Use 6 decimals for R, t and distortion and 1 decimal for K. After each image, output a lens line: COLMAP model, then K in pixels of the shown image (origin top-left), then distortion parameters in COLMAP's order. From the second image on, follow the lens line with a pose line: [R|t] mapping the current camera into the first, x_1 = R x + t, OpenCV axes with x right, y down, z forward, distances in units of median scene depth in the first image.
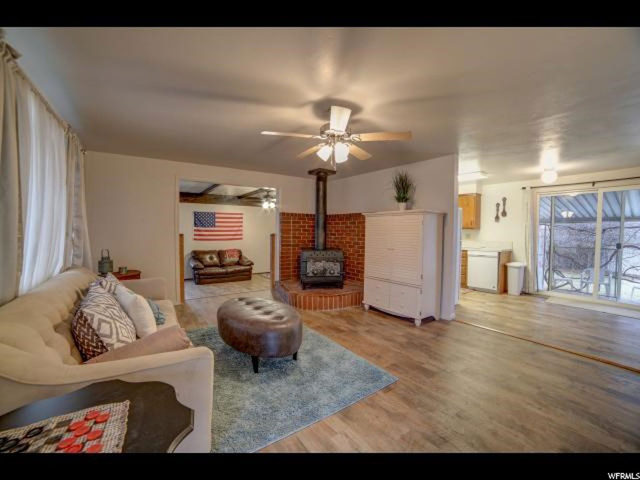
lens RADIAL K [[263.1, 0, 317.2], [0, 263.1, 239.5], [0, 0, 1]] dist [-0.106594, 0.034969]
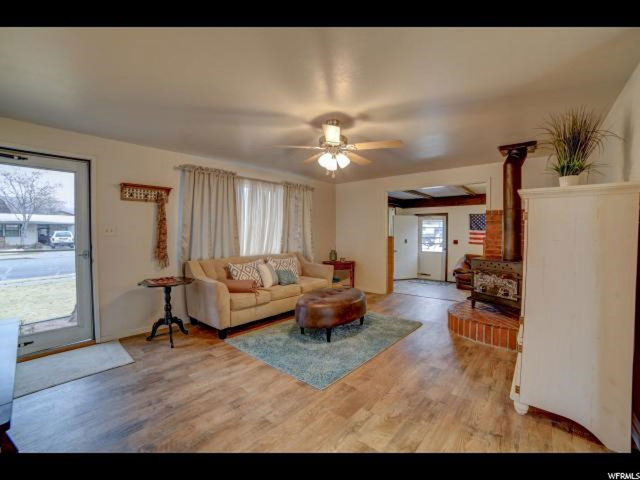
lens RADIAL K [[263.1, 0, 317.2], [0, 263.1, 239.5], [0, 0, 1]] dist [-0.106594, 0.034969]
pose [[0.231290, 0.015984, -0.972753, 0.651220], [-0.027809, 0.999565, 0.009812, -0.011224], [0.972487, 0.024781, 0.231634, 0.394465]]
